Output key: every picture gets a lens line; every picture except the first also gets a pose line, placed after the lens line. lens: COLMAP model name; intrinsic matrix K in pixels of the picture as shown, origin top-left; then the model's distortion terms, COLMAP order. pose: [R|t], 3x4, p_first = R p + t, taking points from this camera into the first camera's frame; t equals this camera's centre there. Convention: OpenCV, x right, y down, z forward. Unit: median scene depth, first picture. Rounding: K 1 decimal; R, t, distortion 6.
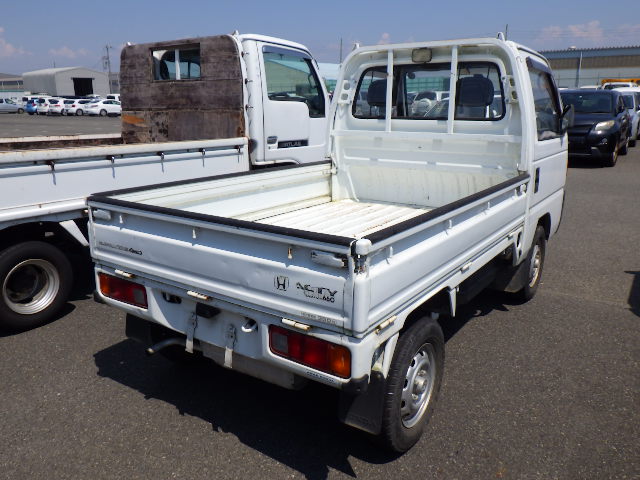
lens RADIAL K [[519.4, 0, 314.2], [0, 519.4, 225.7], [0, 0, 1]] dist [0.008454, 0.003044]
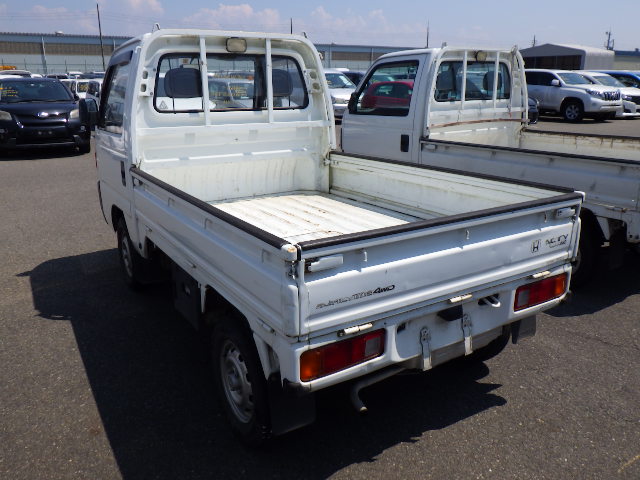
lens RADIAL K [[519.4, 0, 320.1], [0, 519.4, 241.1], [0, 0, 1]] dist [0.008454, 0.003044]
pose [[0.394964, -0.263599, 0.880068, -0.736947], [0.216464, 0.957683, 0.189699, -0.133740], [-0.892831, 0.115579, 0.435310, 0.507569]]
